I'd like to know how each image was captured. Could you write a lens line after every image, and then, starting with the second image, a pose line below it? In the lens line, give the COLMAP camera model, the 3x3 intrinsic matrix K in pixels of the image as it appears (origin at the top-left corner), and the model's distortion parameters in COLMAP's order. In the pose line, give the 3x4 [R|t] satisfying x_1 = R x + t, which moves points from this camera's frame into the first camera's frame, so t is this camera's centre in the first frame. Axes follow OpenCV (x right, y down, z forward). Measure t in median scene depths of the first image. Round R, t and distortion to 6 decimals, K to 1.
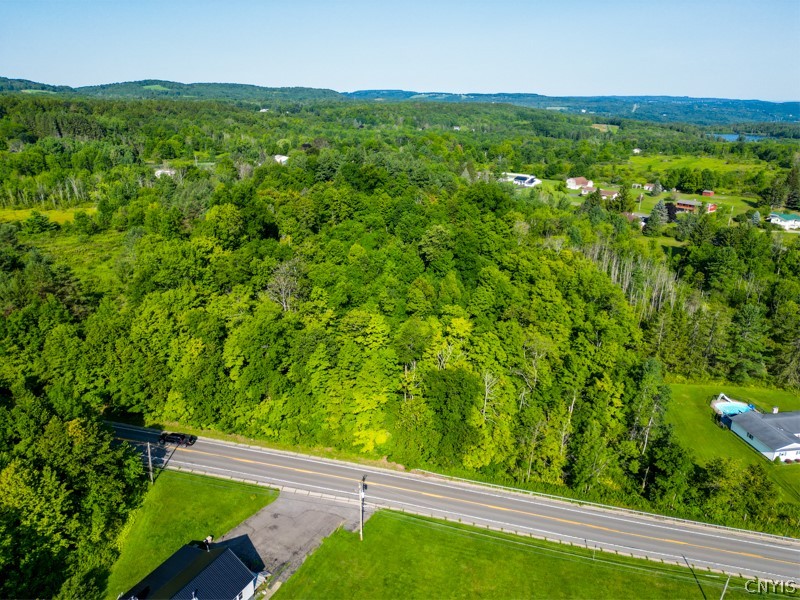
lens RADIAL K [[559.5, 0, 401.3], [0, 559.5, 299.6], [0, 0, 1]] dist [0.073262, -0.064141]
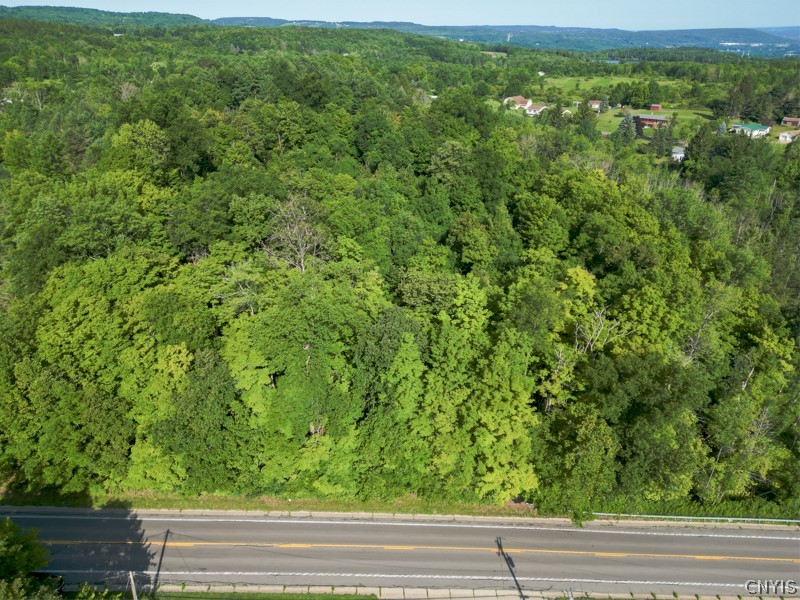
lens RADIAL K [[559.5, 0, 401.5], [0, 559.5, 301.0], [0, 0, 1]] dist [0.073262, -0.064141]
pose [[0.978444, -0.092700, 0.184539, -0.189018], [0.072714, 0.991012, 0.112283, -0.015036], [-0.193289, -0.096444, 0.976390, 0.326119]]
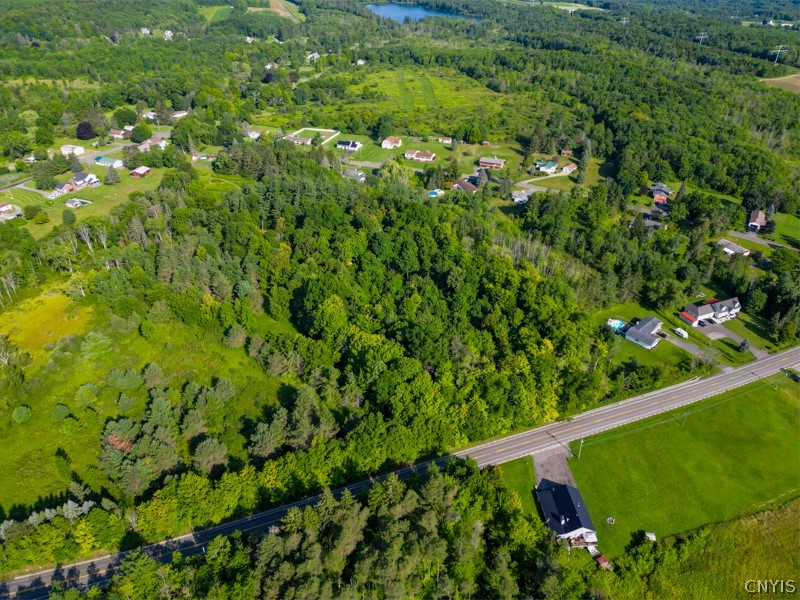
lens RADIAL K [[559.5, 0, 401.3], [0, 559.5, 303.3], [0, 0, 1]] dist [0.073262, -0.064141]
pose [[0.833293, -0.314301, 0.454794, -0.976422], [0.200843, 0.938566, 0.280635, -0.616403], [-0.515058, -0.142509, 0.845226, -0.313824]]
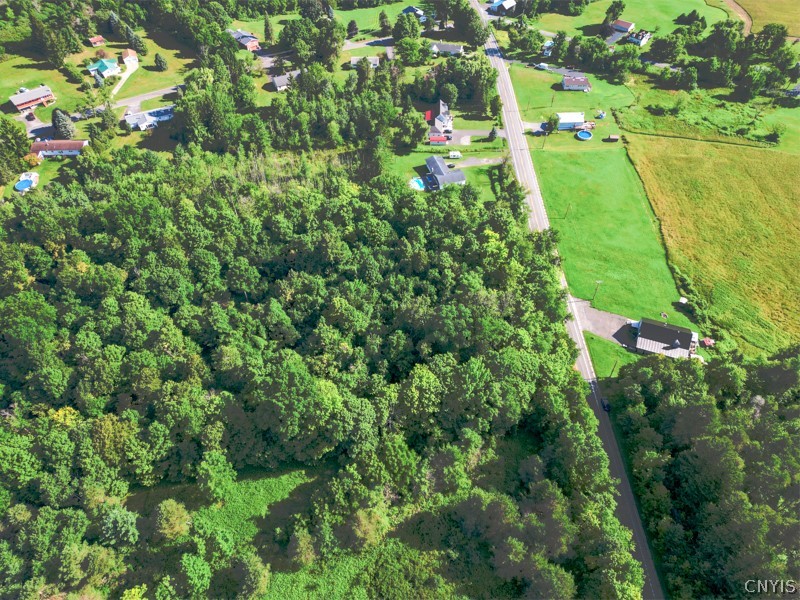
lens RADIAL K [[559.5, 0, 403.0], [0, 559.5, 300.2], [0, 0, 1]] dist [0.073262, -0.064141]
pose [[-0.140775, -0.746834, 0.649939, -0.956680], [0.345990, 0.577972, 0.739080, -1.018541], [-0.927617, 0.328917, 0.177033, 0.845633]]
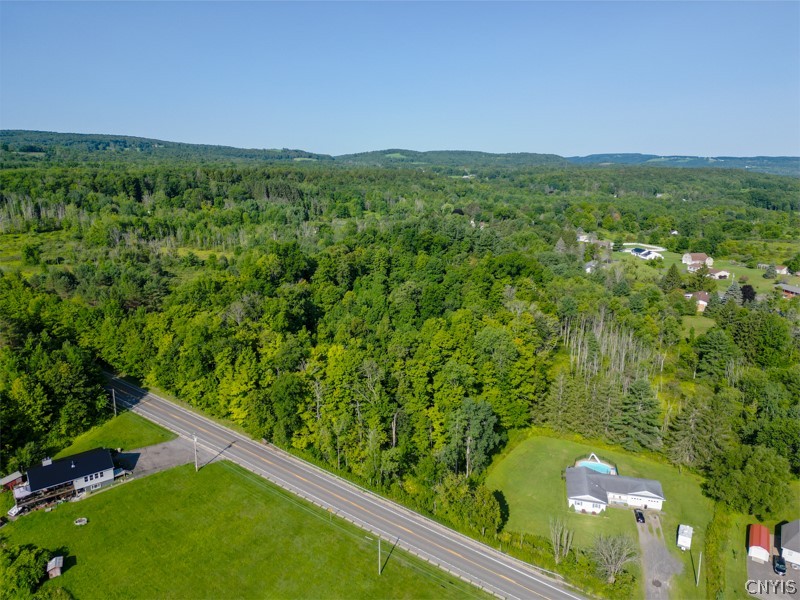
lens RADIAL K [[559.5, 0, 401.0], [0, 559.5, 298.2], [0, 0, 1]] dist [0.073262, -0.064141]
pose [[0.922464, 0.094400, -0.374364, 0.620449], [-0.133201, 0.987927, -0.079103, 0.005555], [0.362377, 0.122836, 0.923902, -0.176159]]
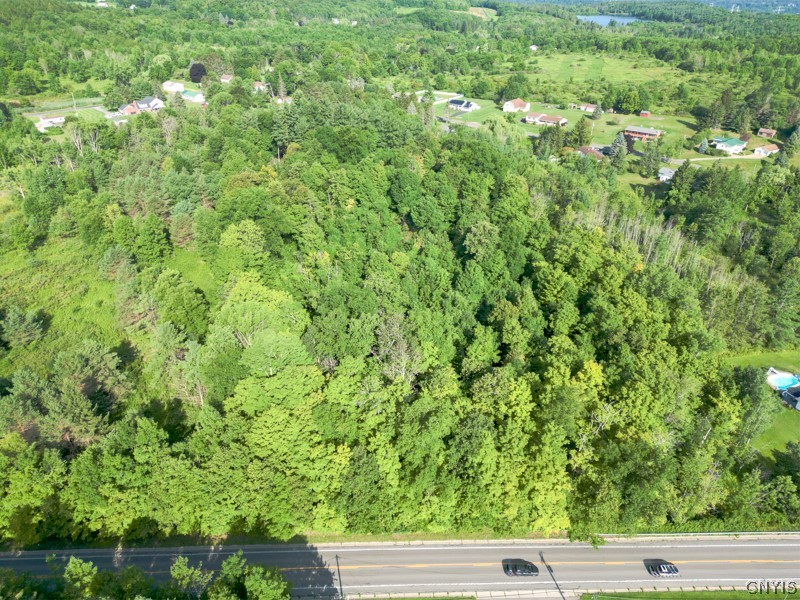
lens RADIAL K [[559.5, 0, 401.1], [0, 559.5, 300.2], [0, 0, 1]] dist [0.073262, -0.064141]
pose [[0.972194, -0.129958, 0.194807, -0.318912], [0.092377, 0.977249, 0.190919, -0.236209], [-0.215186, -0.167614, 0.962081, 0.141814]]
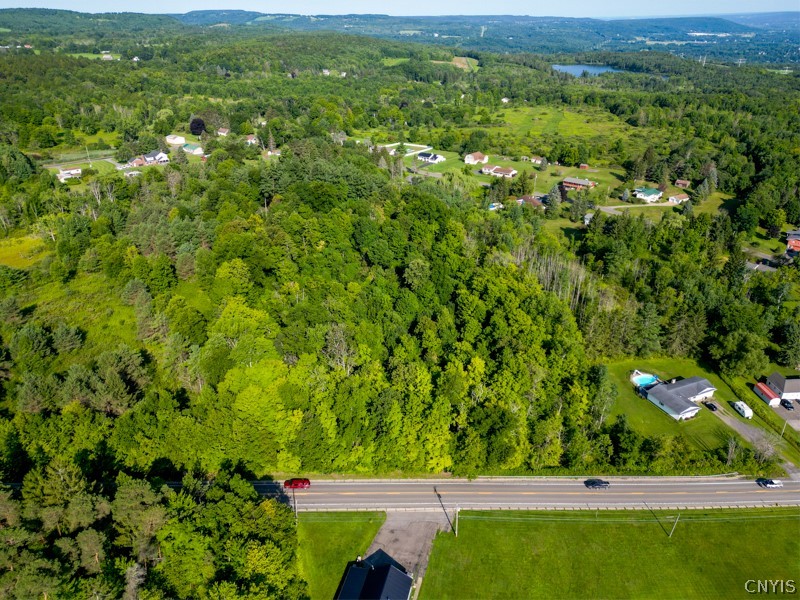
lens RADIAL K [[559.5, 0, 401.0], [0, 559.5, 301.0], [0, 0, 1]] dist [0.073262, -0.064141]
pose [[0.969558, -0.120098, 0.213386, -0.289611], [0.093112, 0.986822, 0.132332, -0.251229], [-0.226466, -0.108435, 0.967964, -0.213469]]
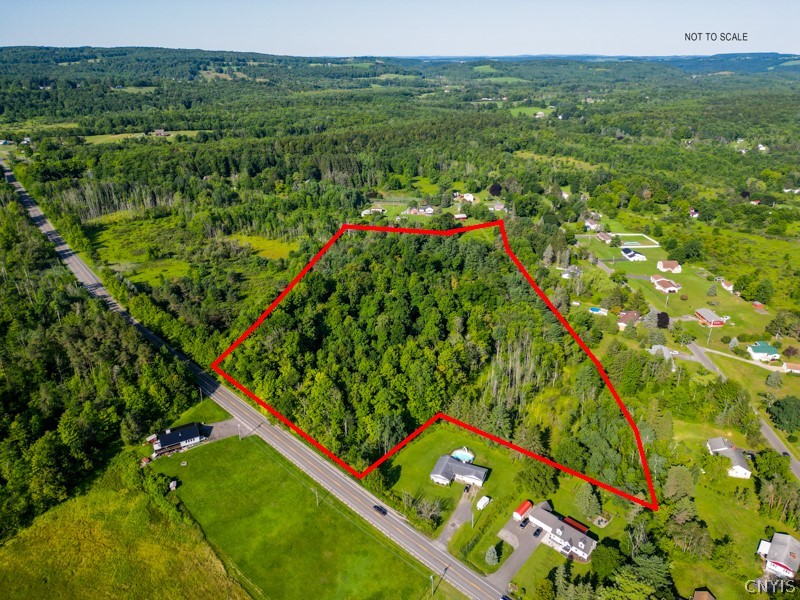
lens RADIAL K [[559.5, 0, 399.6], [0, 559.5, 298.3], [0, 0, 1]] dist [0.073262, -0.064141]
pose [[0.846021, 0.206420, -0.491567, 1.219929], [-0.176868, 0.978458, 0.106475, -0.480013], [0.502957, -0.003137, 0.864306, -0.706488]]
